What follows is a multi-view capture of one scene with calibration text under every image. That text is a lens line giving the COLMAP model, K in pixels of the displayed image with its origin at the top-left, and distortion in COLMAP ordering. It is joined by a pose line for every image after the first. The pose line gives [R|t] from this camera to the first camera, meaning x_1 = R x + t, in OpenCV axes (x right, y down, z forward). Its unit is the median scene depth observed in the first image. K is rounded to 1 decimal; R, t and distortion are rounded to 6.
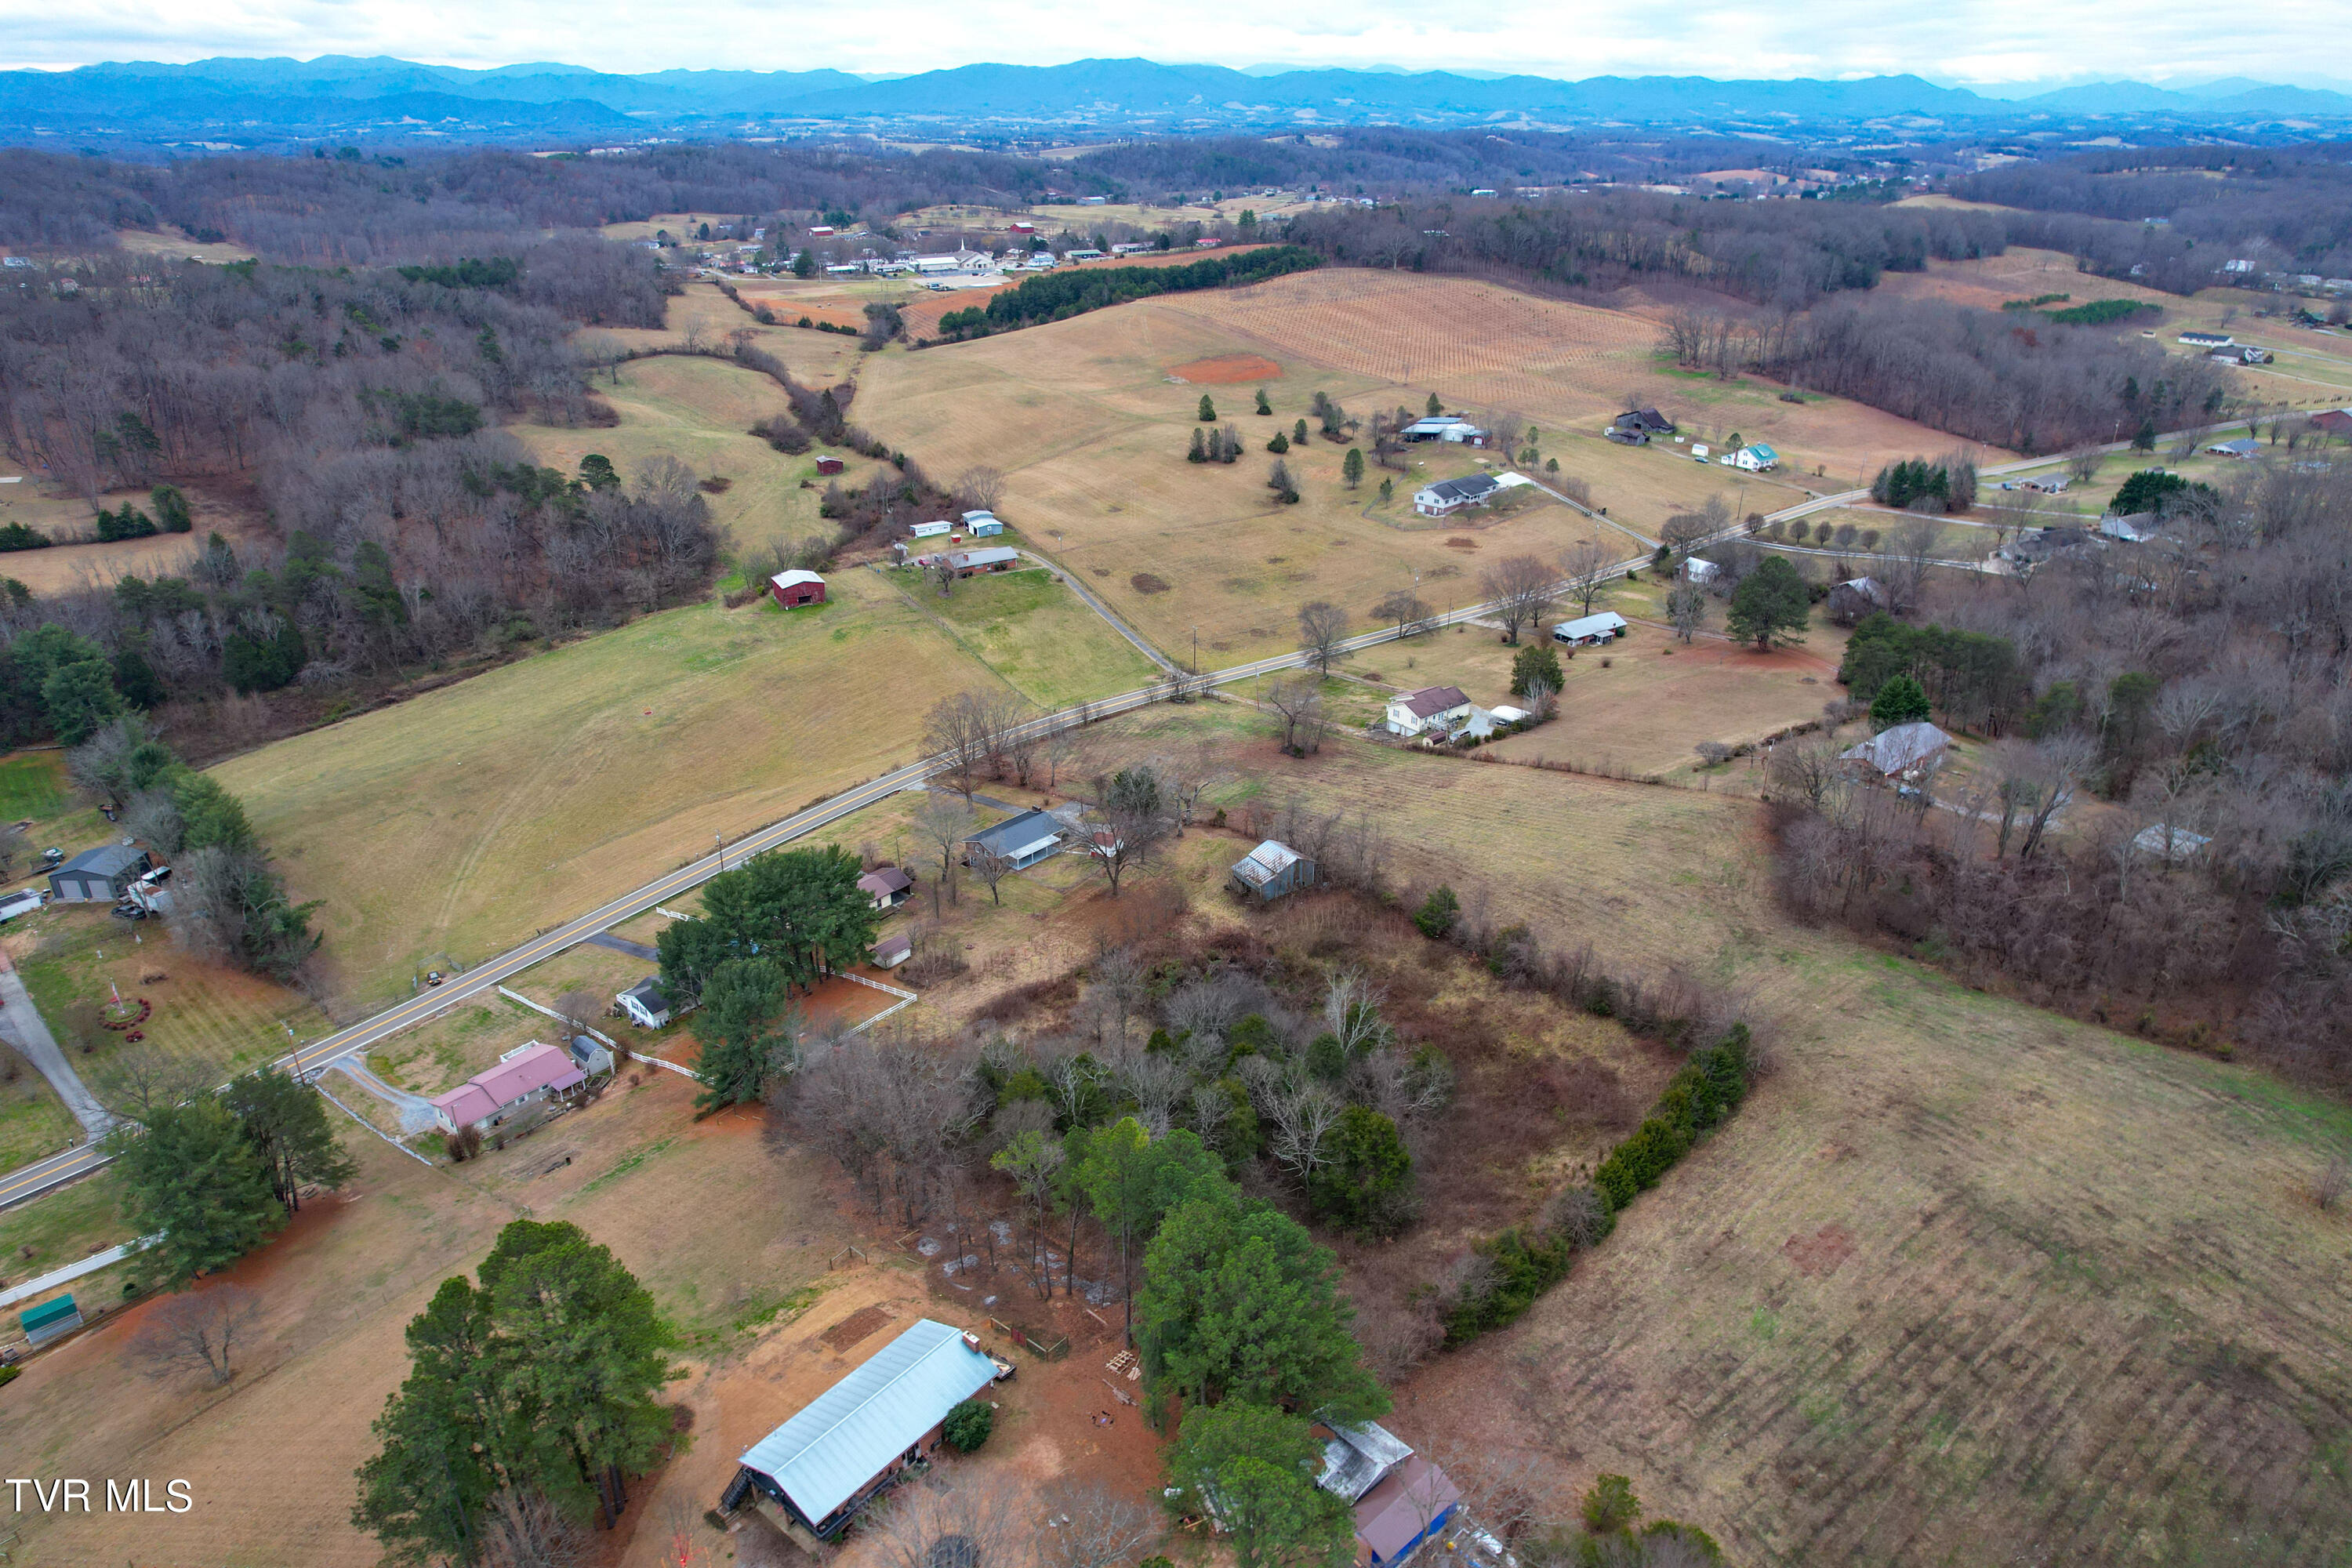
lens RADIAL K [[1506.6, 0, 1177.0], [0, 1506.6, 799.5], [0, 0, 1]] dist [-0.083510, 0.075289]
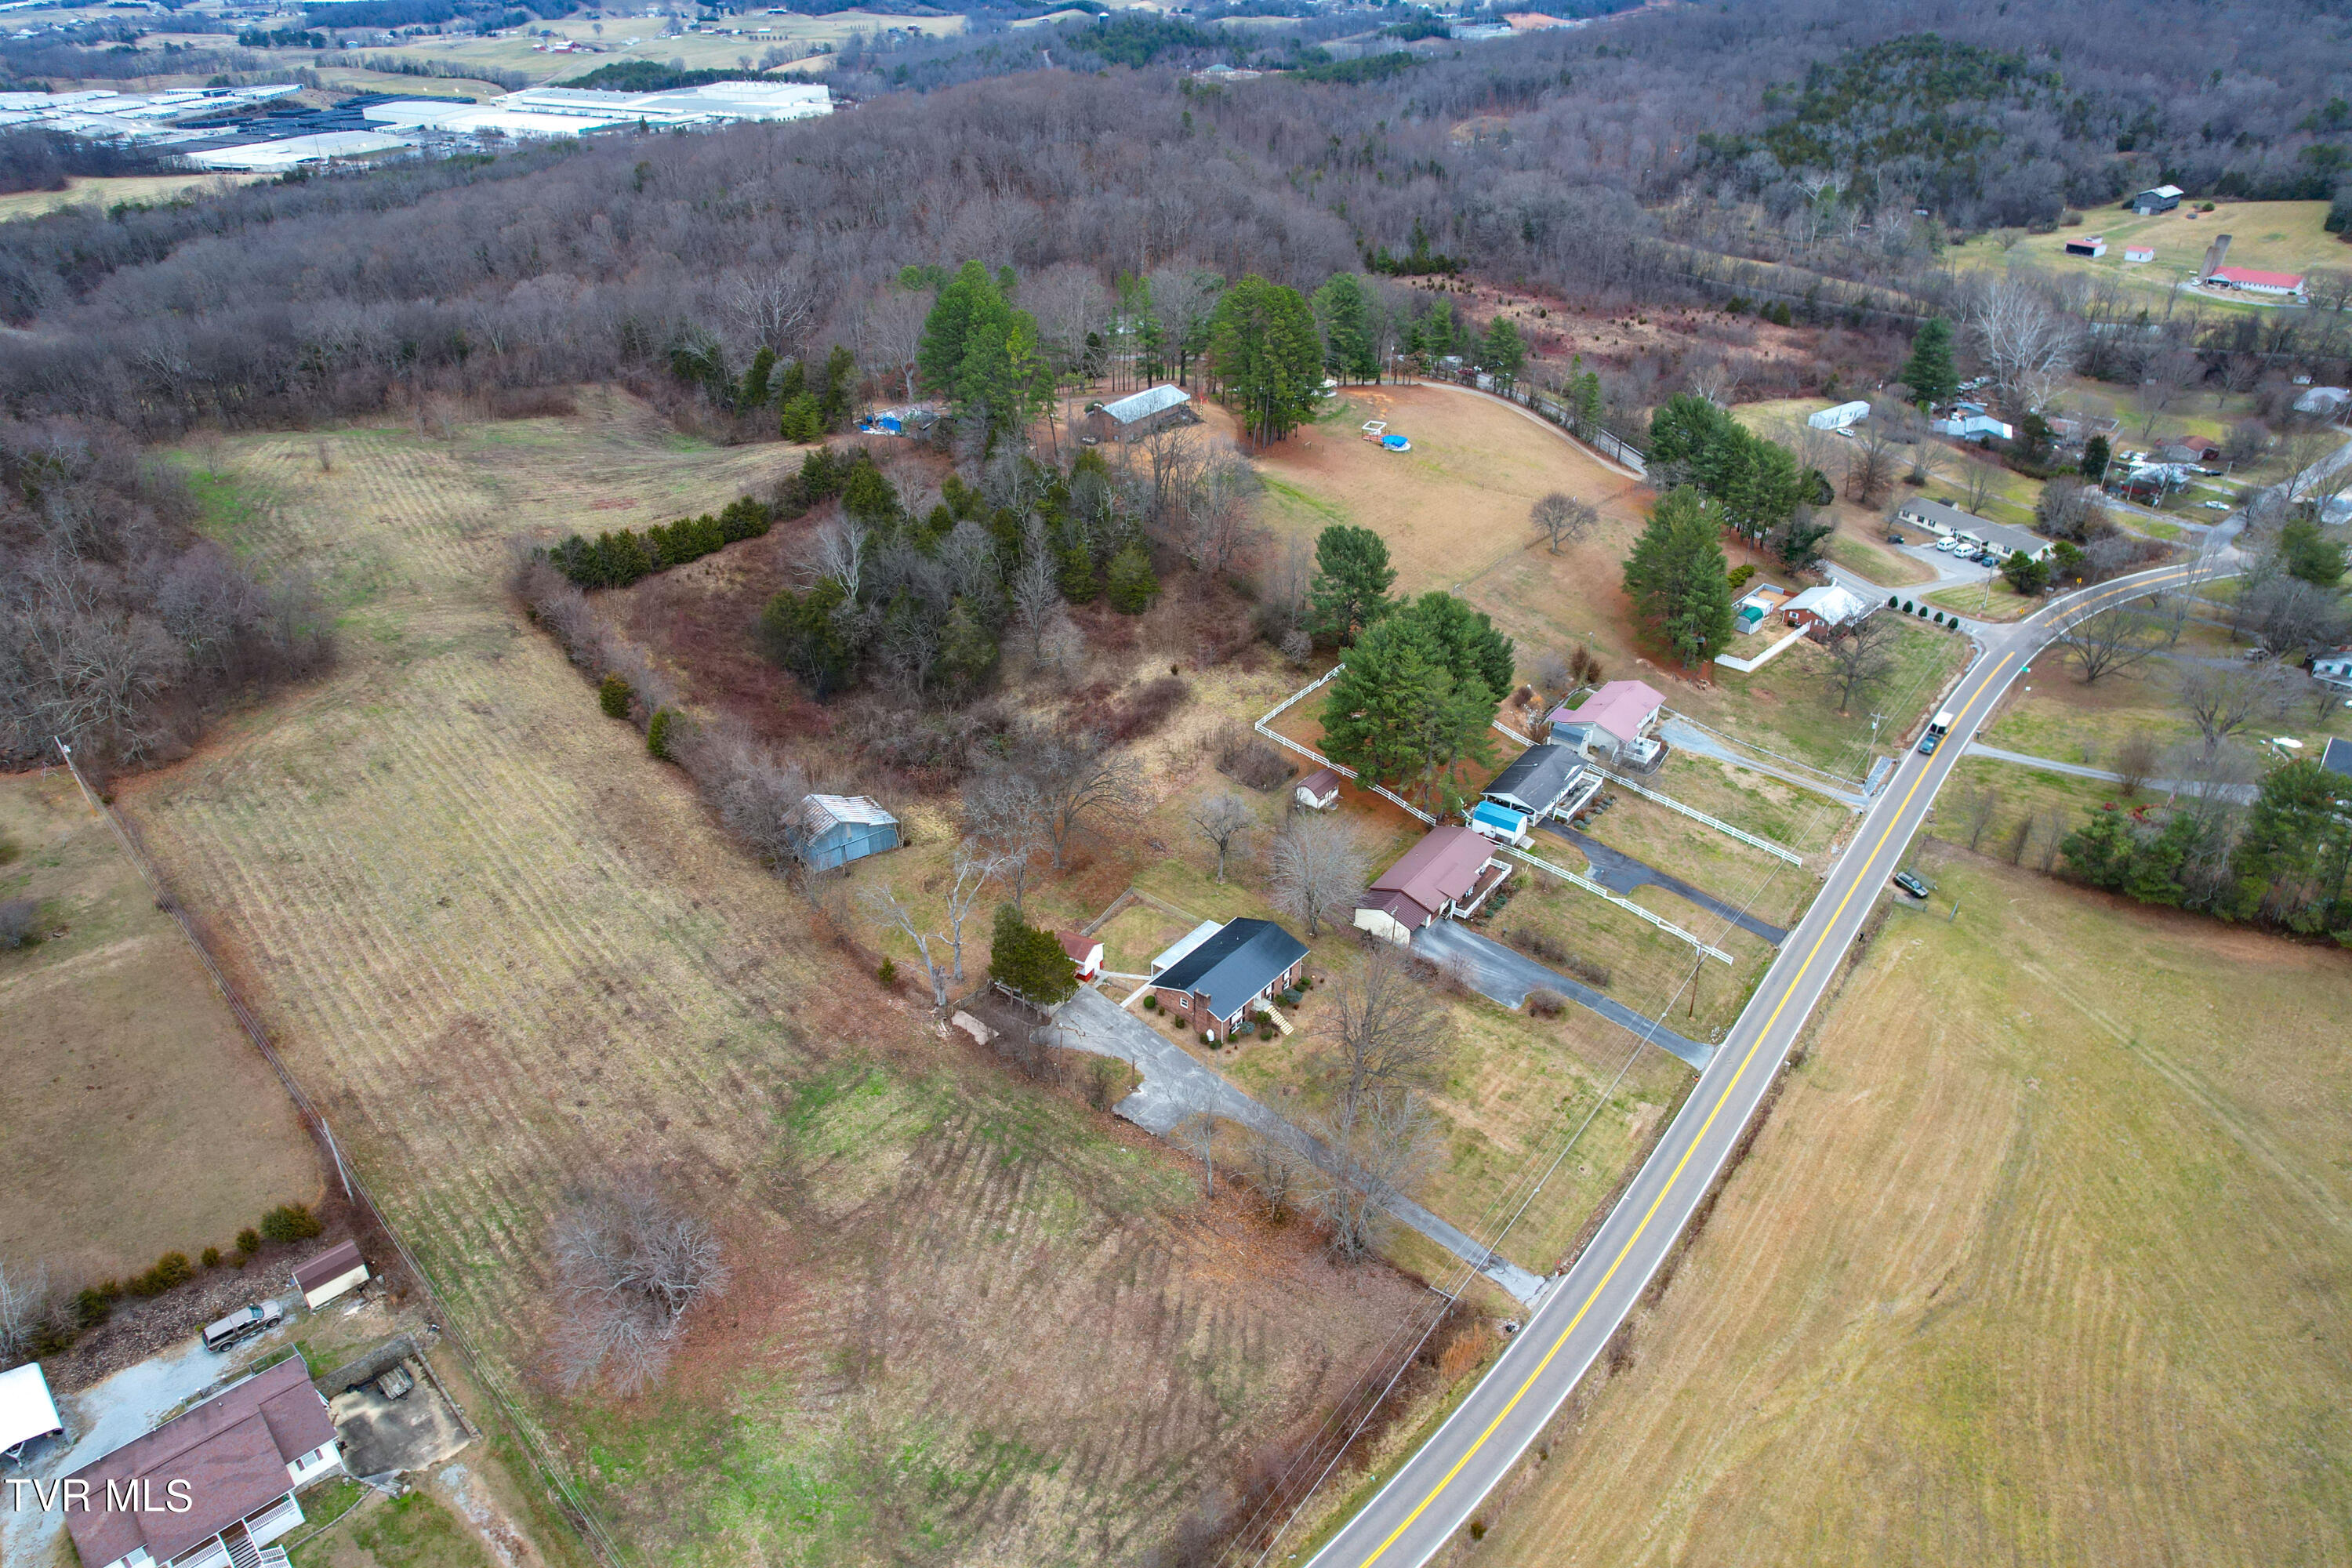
lens RADIAL K [[1506.6, 0, 1177.0], [0, 1506.6, 799.5], [0, 0, 1]] dist [-0.083510, 0.075289]
pose [[-0.997922, 0.037691, -0.052256, -0.036539], [-0.022413, 0.557318, 0.829997, -0.334823], [0.060407, 0.829444, -0.555315, 0.817050]]
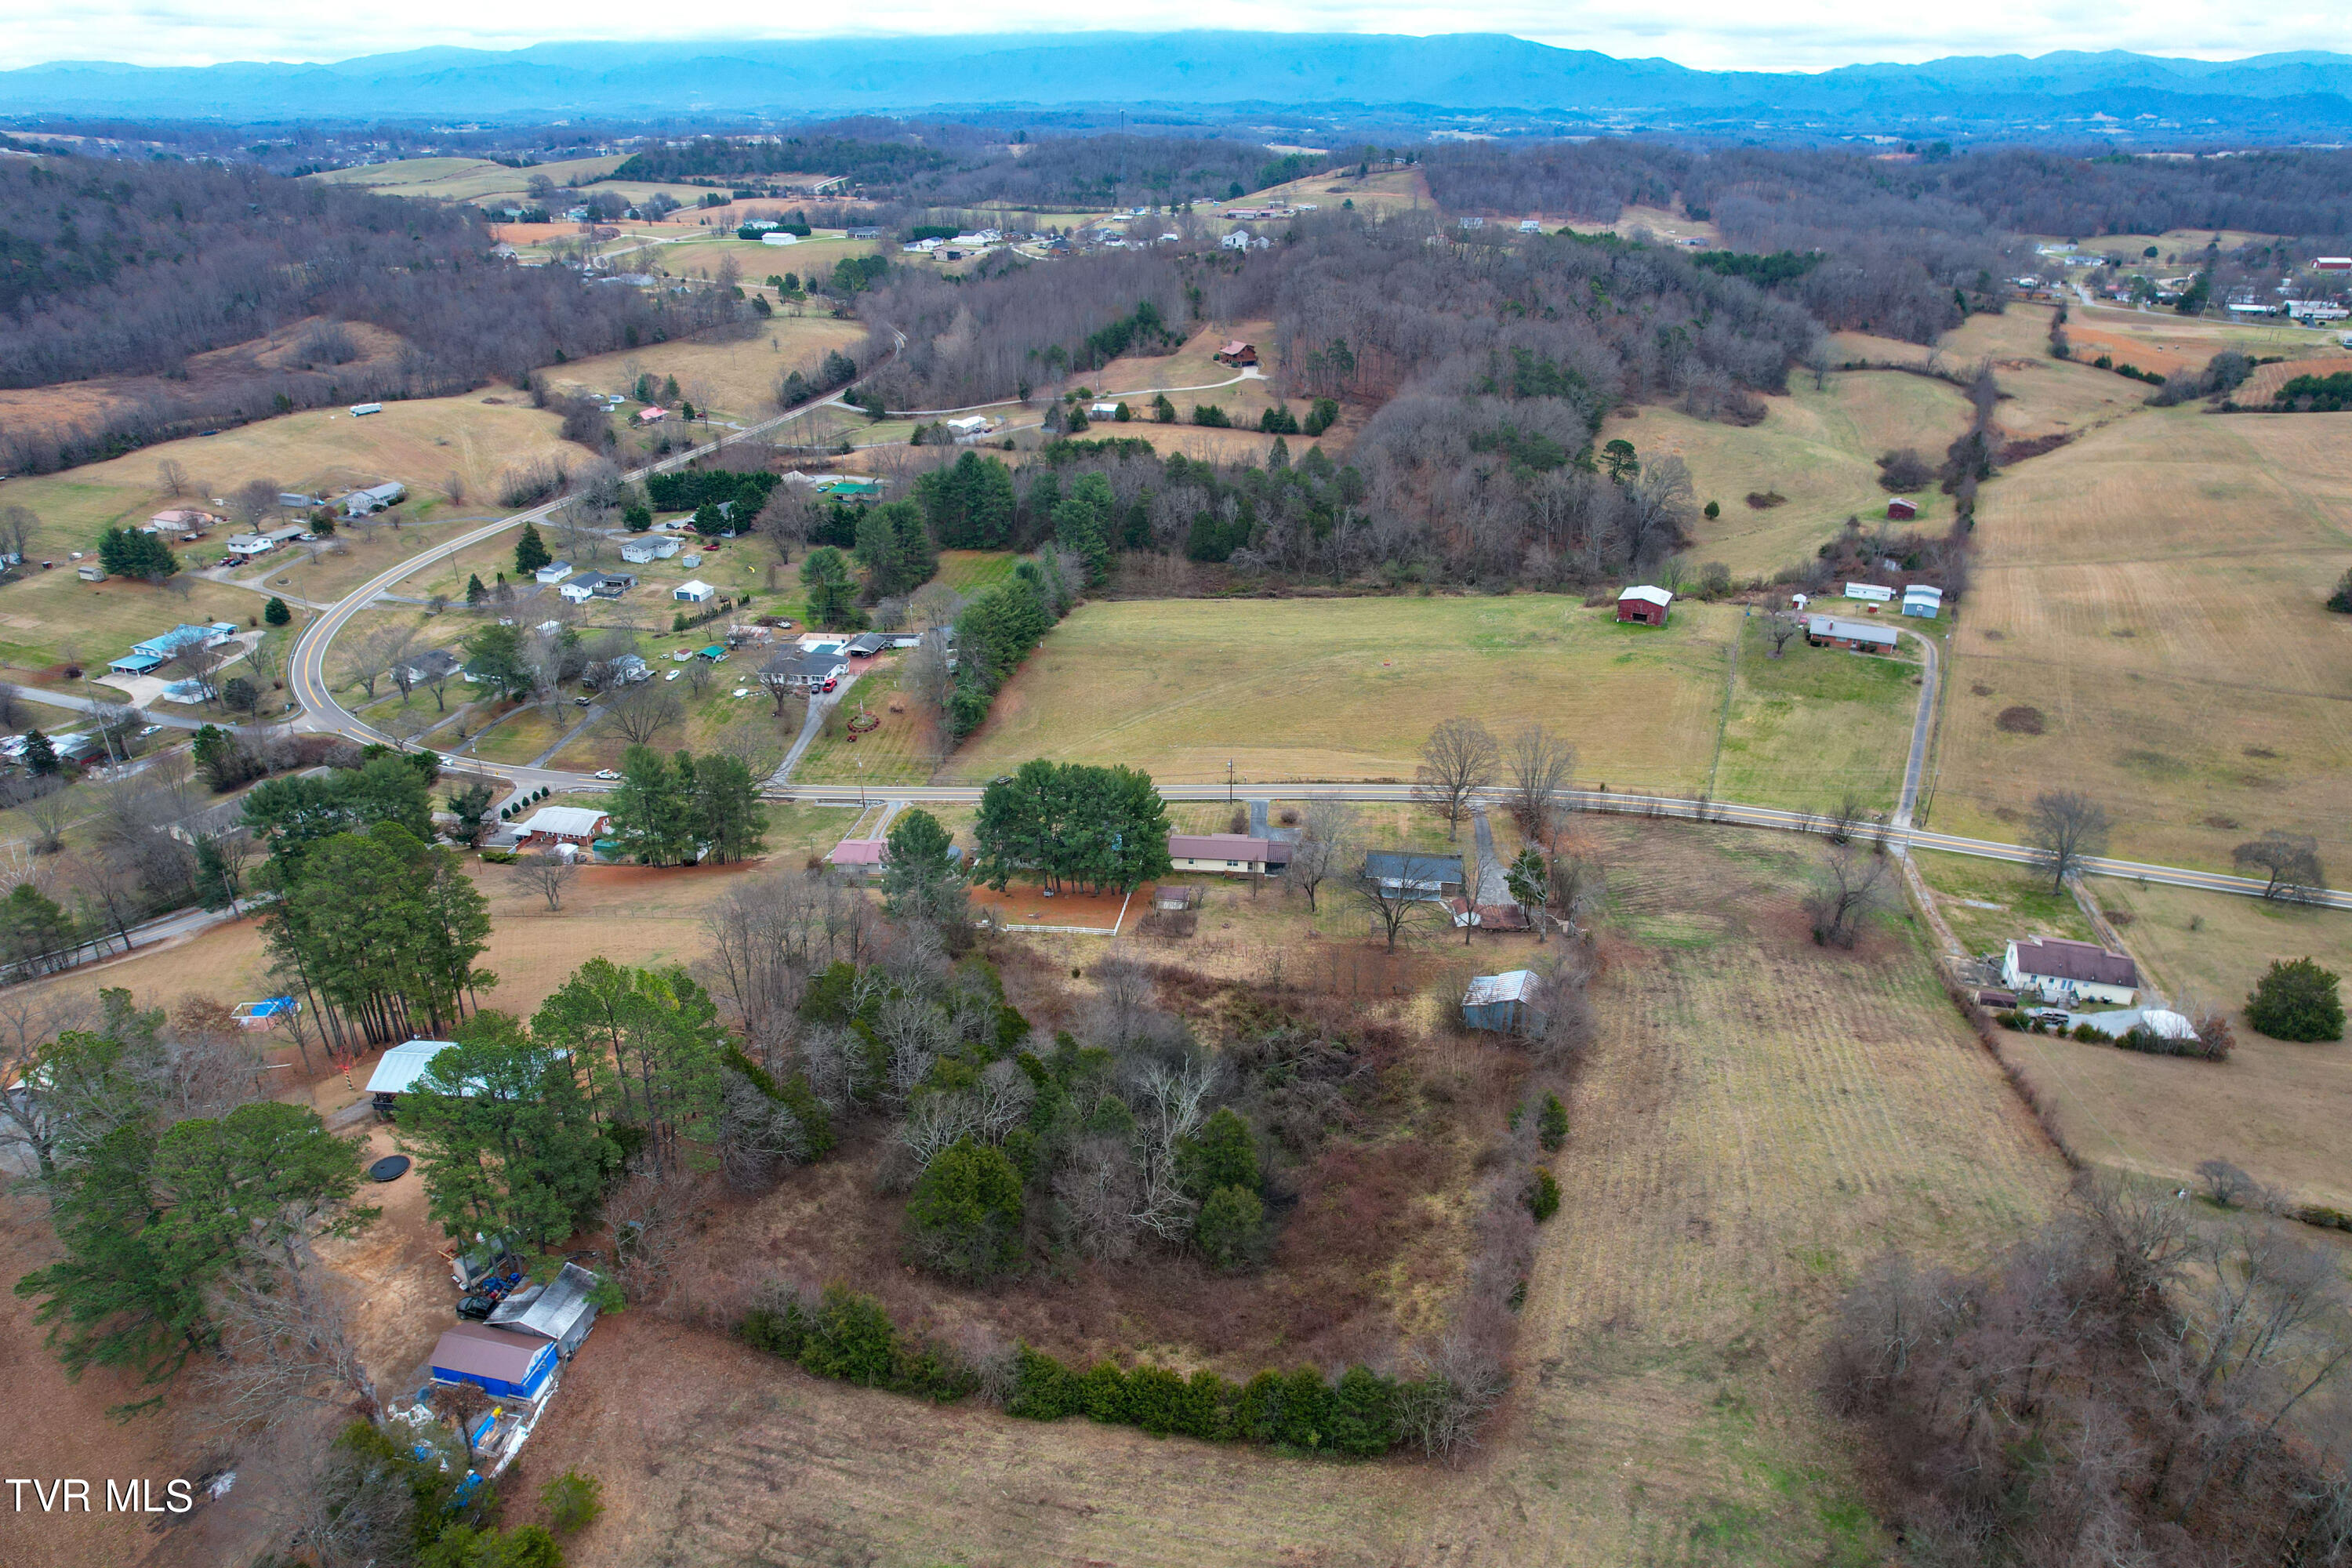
lens RADIAL K [[1506.6, 0, 1177.0], [0, 1506.6, 799.5], [0, 0, 1]] dist [-0.083510, 0.075289]
pose [[0.563464, 0.353726, -0.746583, 0.320318], [-0.352065, 0.920345, 0.170341, -0.079715], [0.747368, 0.166864, 0.643116, 0.170161]]
